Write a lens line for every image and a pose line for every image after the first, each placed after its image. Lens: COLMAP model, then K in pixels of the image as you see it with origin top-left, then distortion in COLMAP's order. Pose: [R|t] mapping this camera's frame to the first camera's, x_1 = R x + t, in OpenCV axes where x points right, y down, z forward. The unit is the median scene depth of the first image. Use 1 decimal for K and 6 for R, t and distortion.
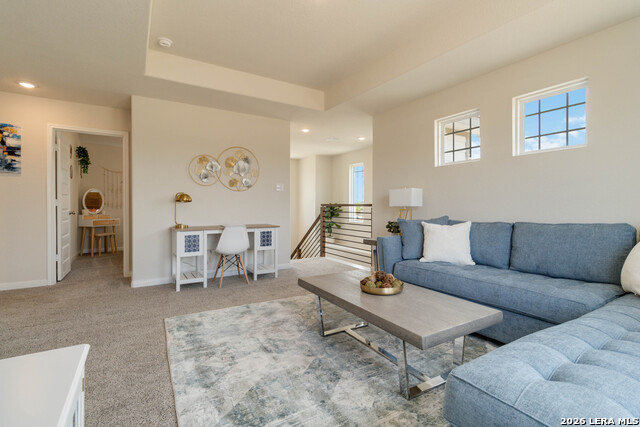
lens RADIAL K [[298.2, 0, 321.6], [0, 298.2, 206.8], [0, 0, 1]] dist [0.004484, -0.000548]
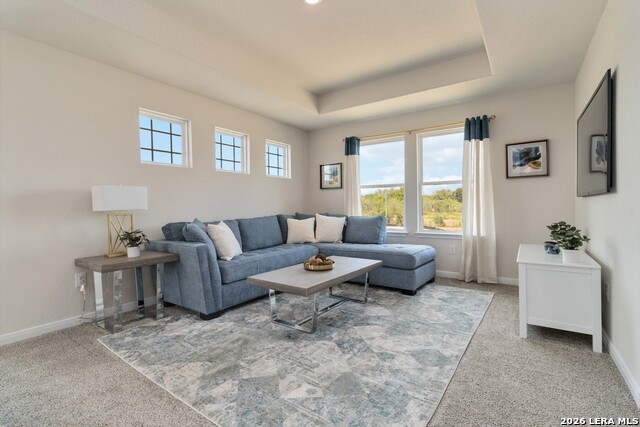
lens RADIAL K [[298.2, 0, 322.2], [0, 298.2, 212.1], [0, 0, 1]] dist [0.004484, -0.000548]
pose [[-0.381193, -0.005220, 0.924481, -1.276263], [0.031533, 0.999329, 0.018645, 0.010522], [-0.923957, 0.036259, -0.380773, 1.819959]]
